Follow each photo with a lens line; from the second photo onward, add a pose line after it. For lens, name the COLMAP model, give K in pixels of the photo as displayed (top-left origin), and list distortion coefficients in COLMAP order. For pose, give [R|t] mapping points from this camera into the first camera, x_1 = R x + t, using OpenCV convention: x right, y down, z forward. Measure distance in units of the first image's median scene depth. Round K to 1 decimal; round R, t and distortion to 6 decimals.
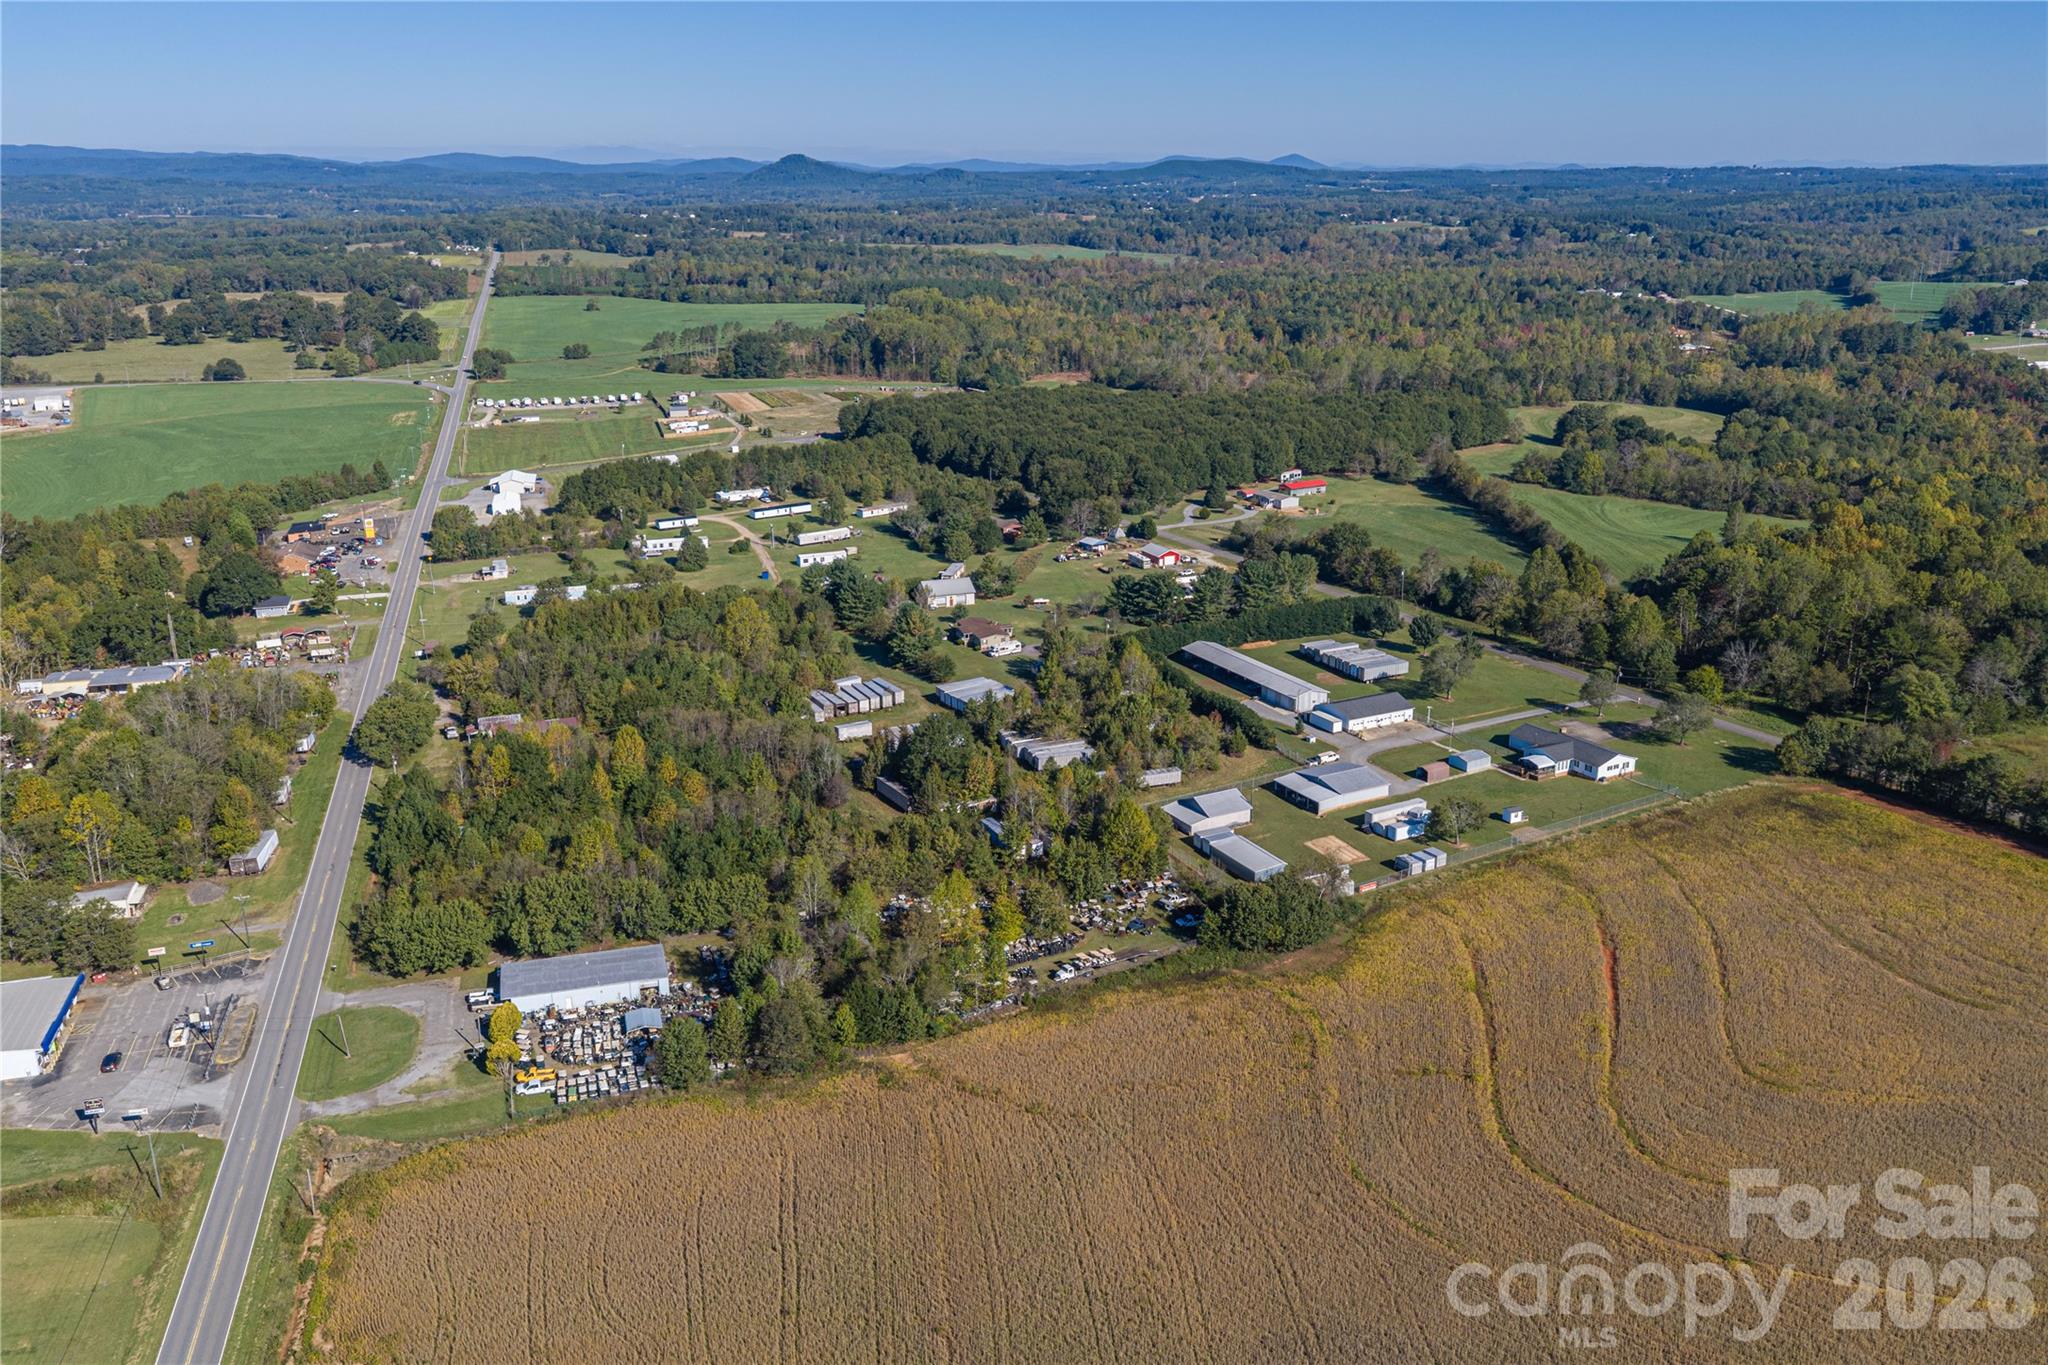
lens RADIAL K [[1683.9, 0, 1021.0], [0, 1683.9, 693.9], [0, 0, 1]] dist [0.022483, -0.027123]
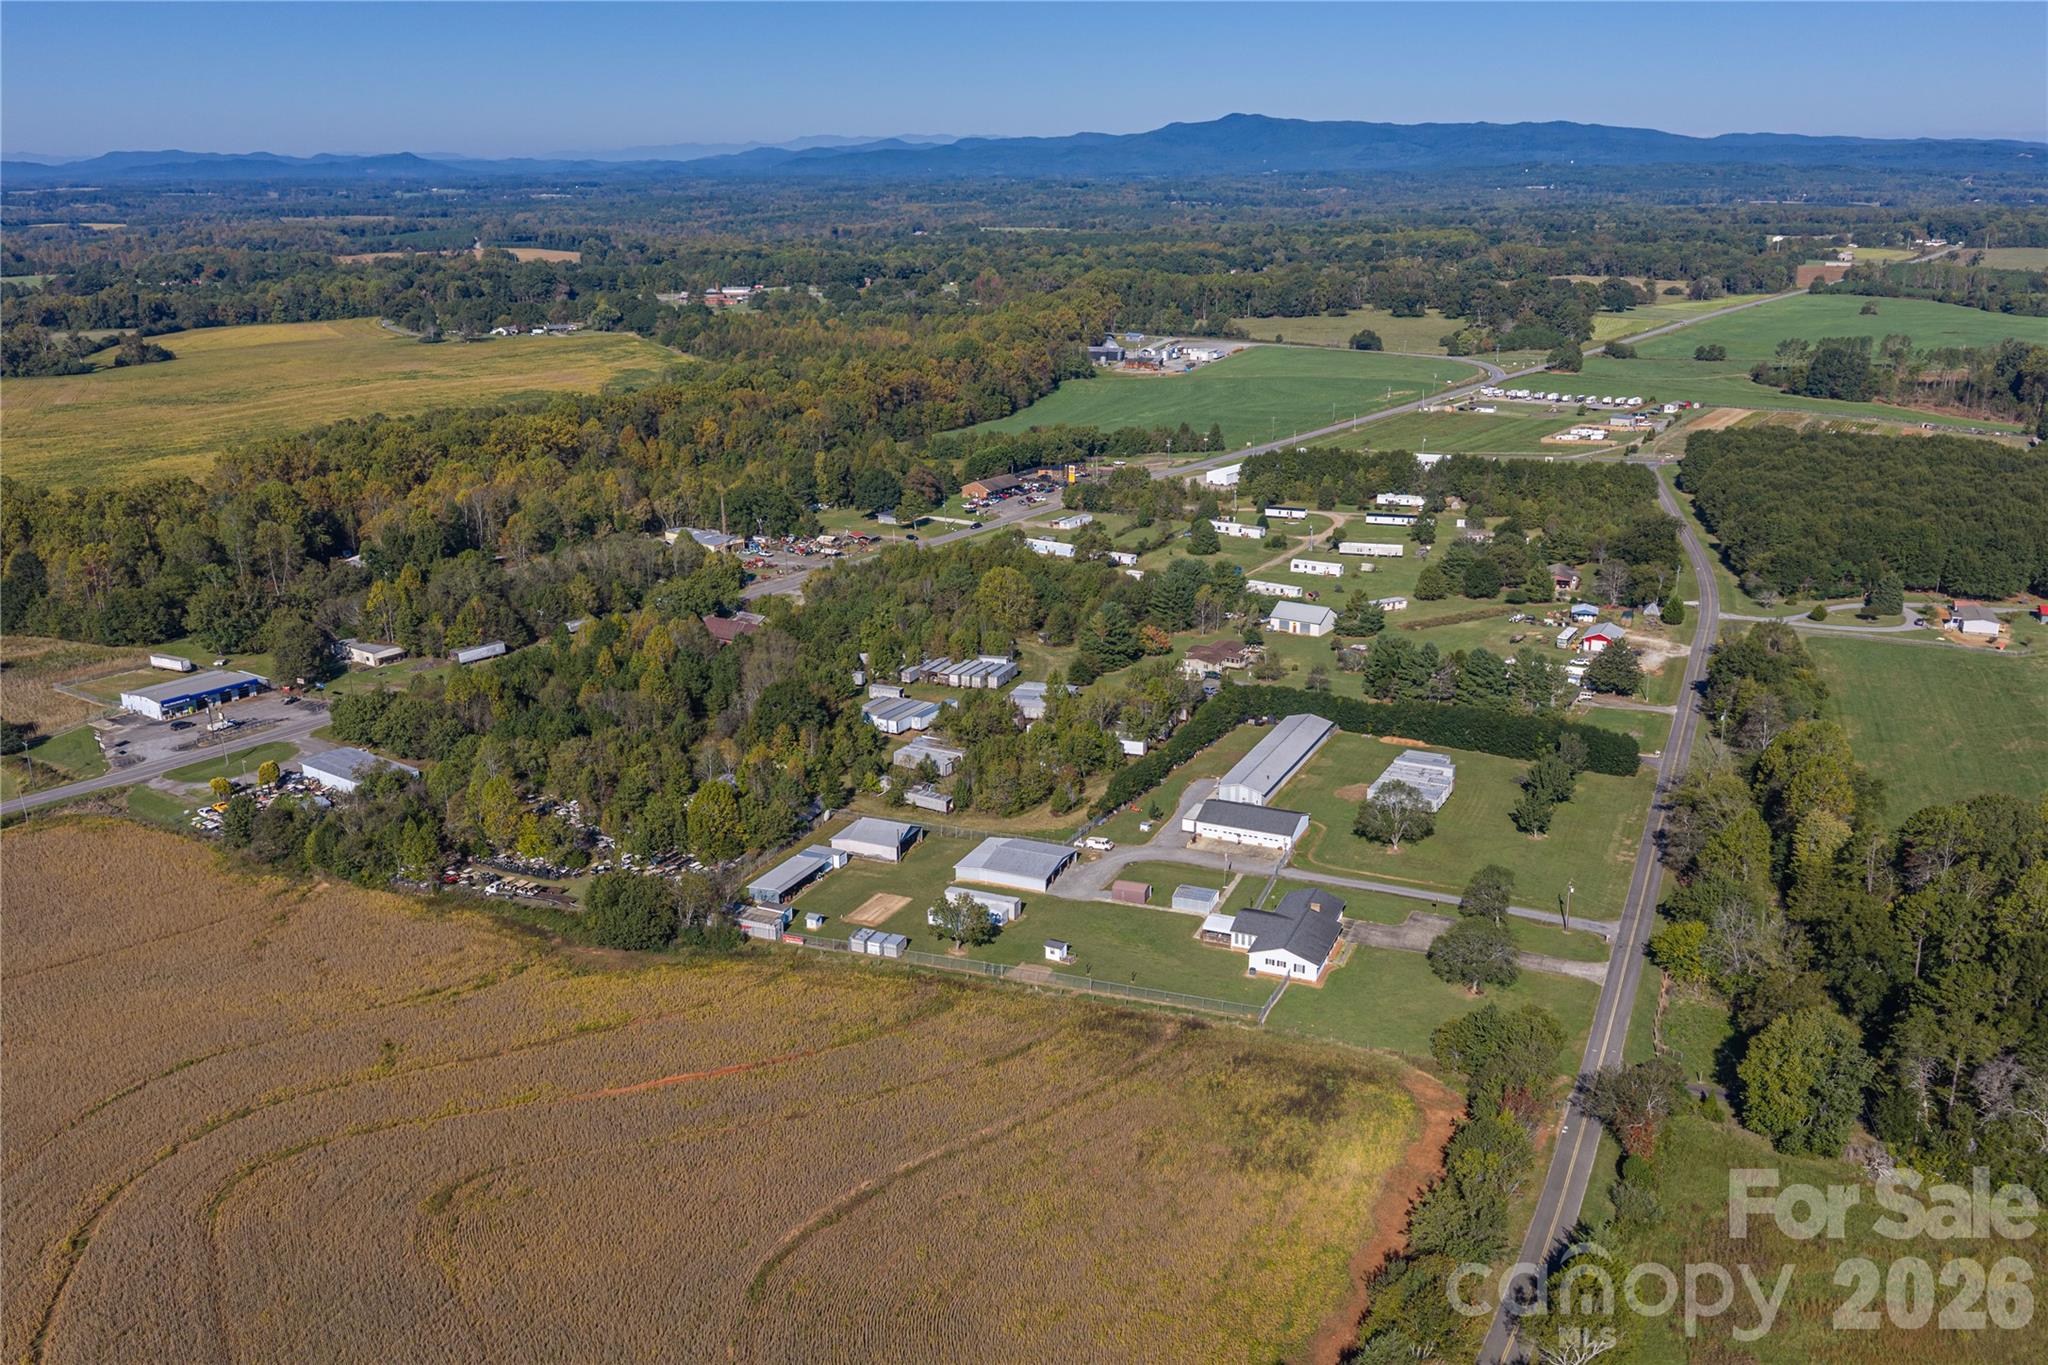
lens RADIAL K [[1683.9, 0, 1027.4], [0, 1683.9, 688.7], [0, 0, 1]] dist [0.022483, -0.027123]
pose [[0.607317, 0.239540, -0.757487, 0.611905], [-0.235958, 0.964824, 0.115926, -0.100642], [0.758610, 0.108331, 0.642475, 0.311500]]
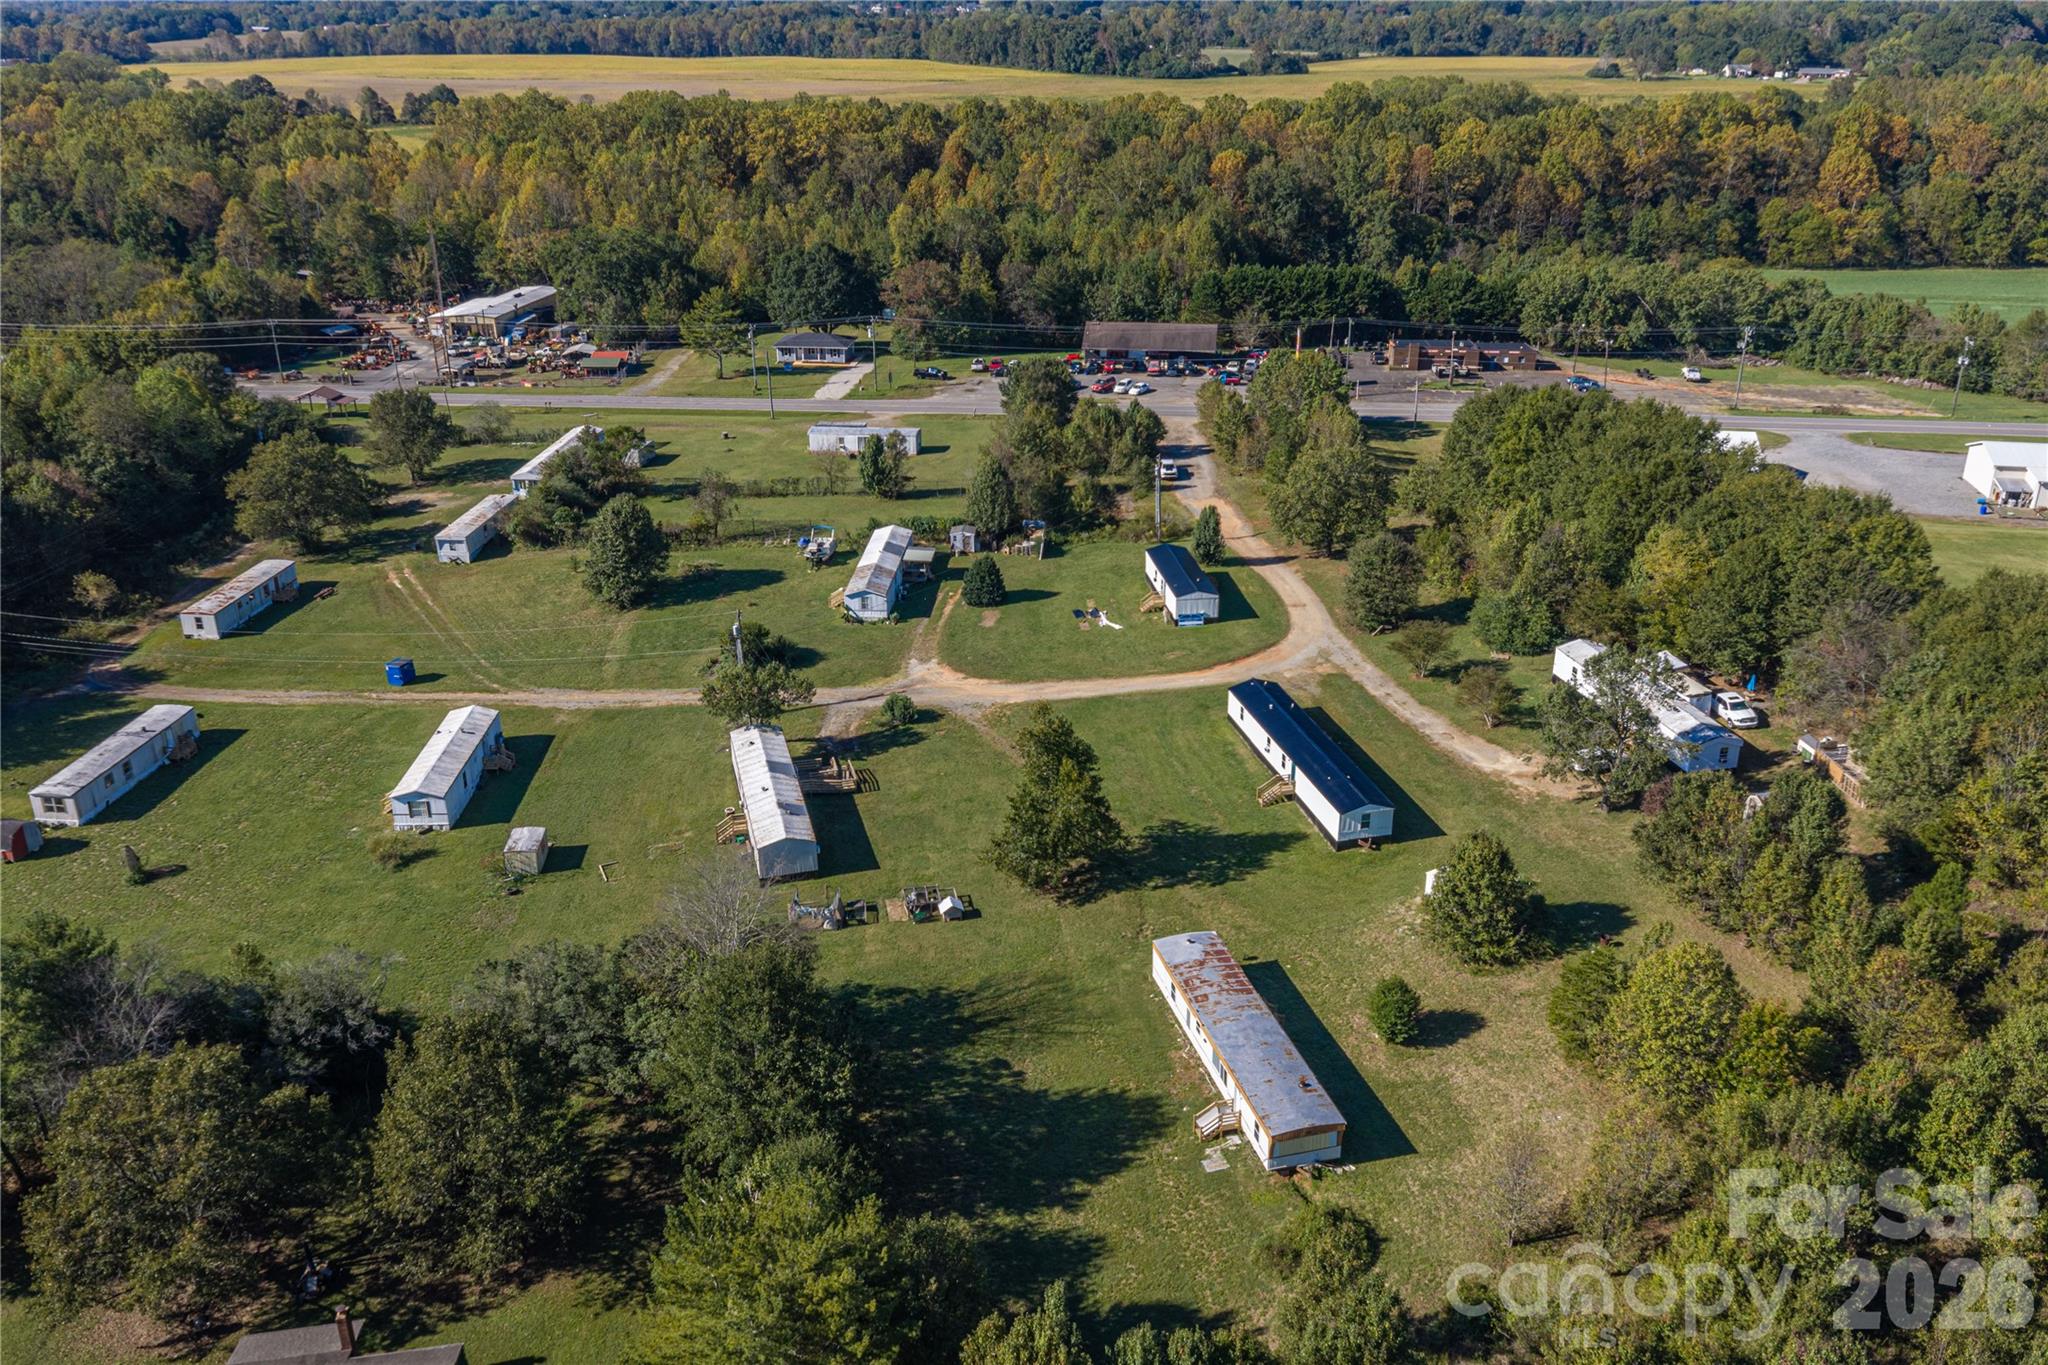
lens RADIAL K [[1683.9, 0, 1027.5], [0, 1683.9, 671.8], [0, 0, 1]] dist [0.022483, -0.027123]
pose [[-0.399557, 0.362574, -0.841959, 0.059863], [-0.267701, 0.832275, 0.485443, -0.274248], [0.876750, 0.419355, -0.235480, 1.316012]]
